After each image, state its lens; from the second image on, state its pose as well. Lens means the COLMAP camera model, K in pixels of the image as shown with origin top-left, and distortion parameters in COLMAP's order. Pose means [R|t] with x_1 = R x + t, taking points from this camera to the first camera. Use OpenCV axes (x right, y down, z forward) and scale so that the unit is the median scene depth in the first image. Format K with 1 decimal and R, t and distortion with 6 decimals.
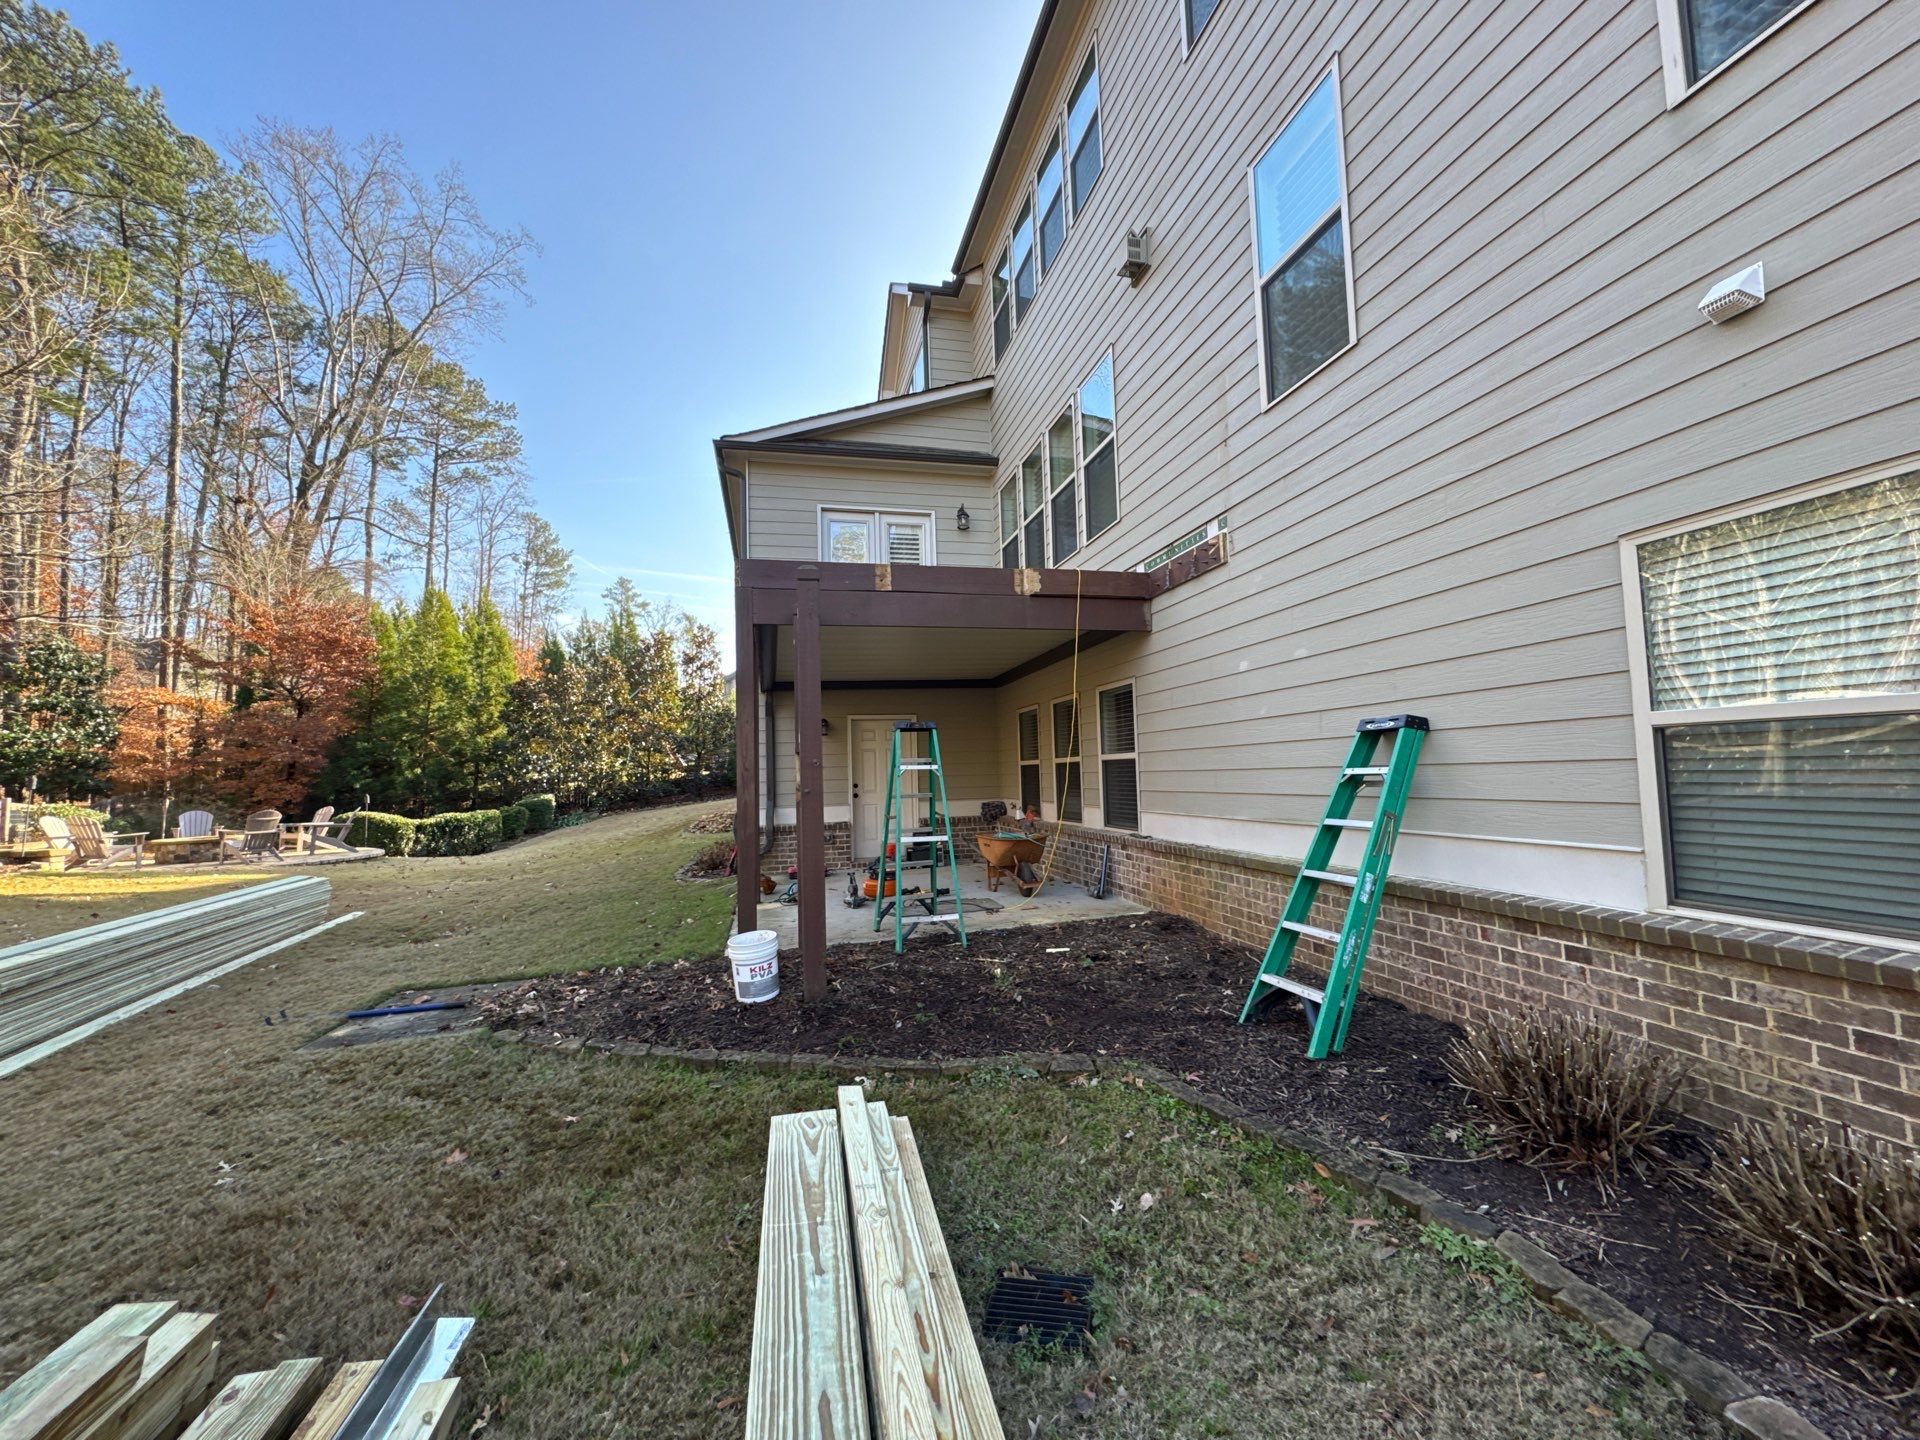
lens RADIAL K [[764.6, 0, 958.6], [0, 764.6, 721.5], [0, 0, 1]] dist [-0.001011, -0.000355]
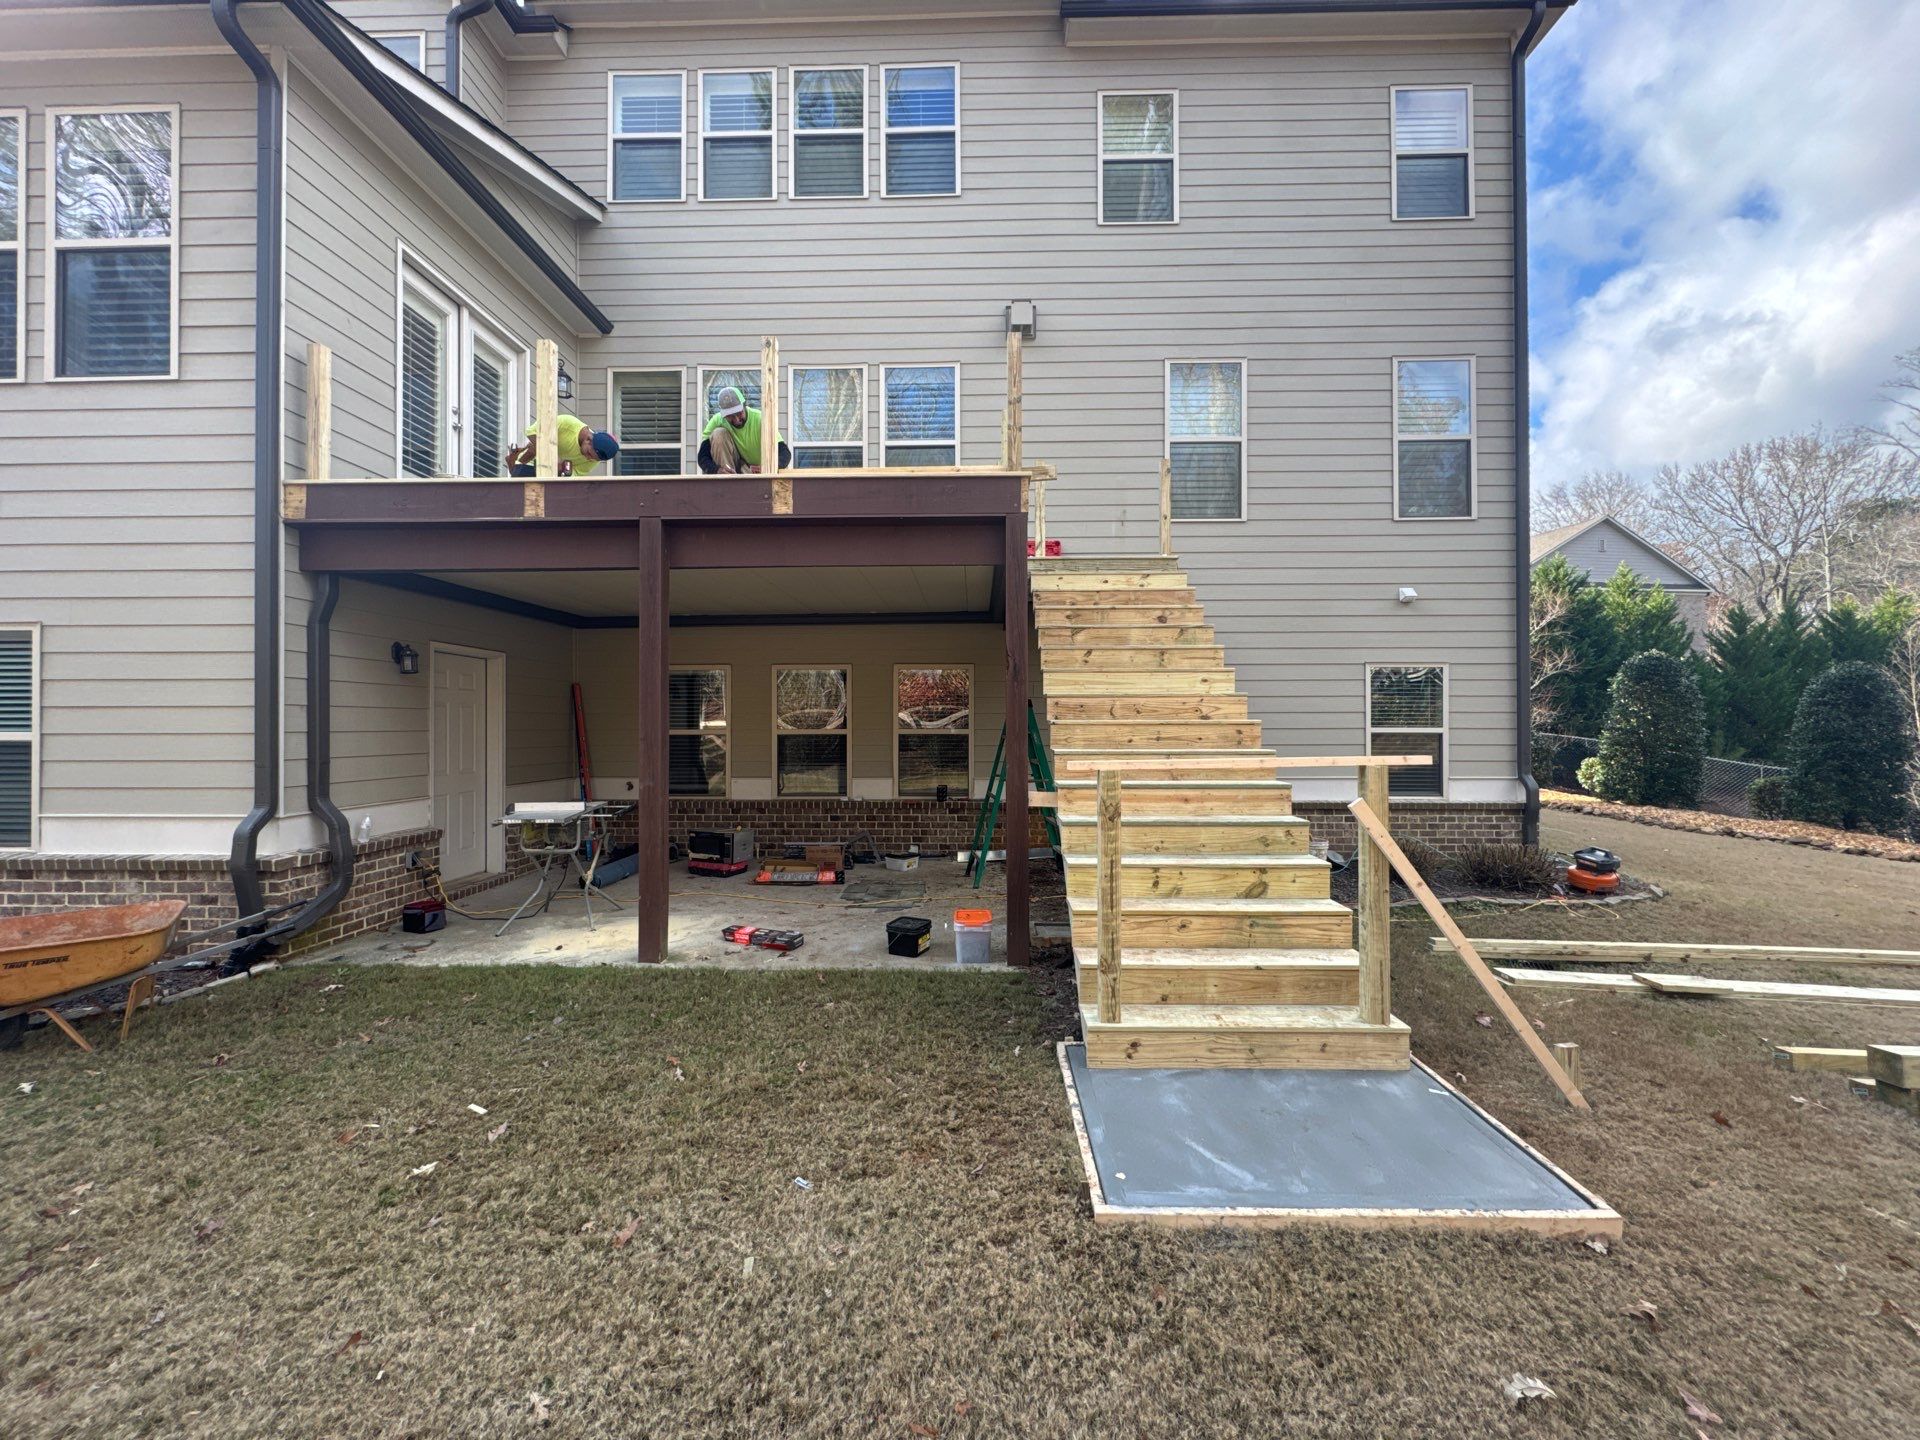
lens RADIAL K [[764.6, 0, 958.3], [0, 764.6, 722.3], [0, 0, 1]] dist [-0.001011, -0.000355]
pose [[0.260121, 0.032669, 0.965023, -0.770467], [-0.072416, 0.997273, -0.014241, 0.040941], [-0.962857, -0.066179, 0.261778, 0.607195]]
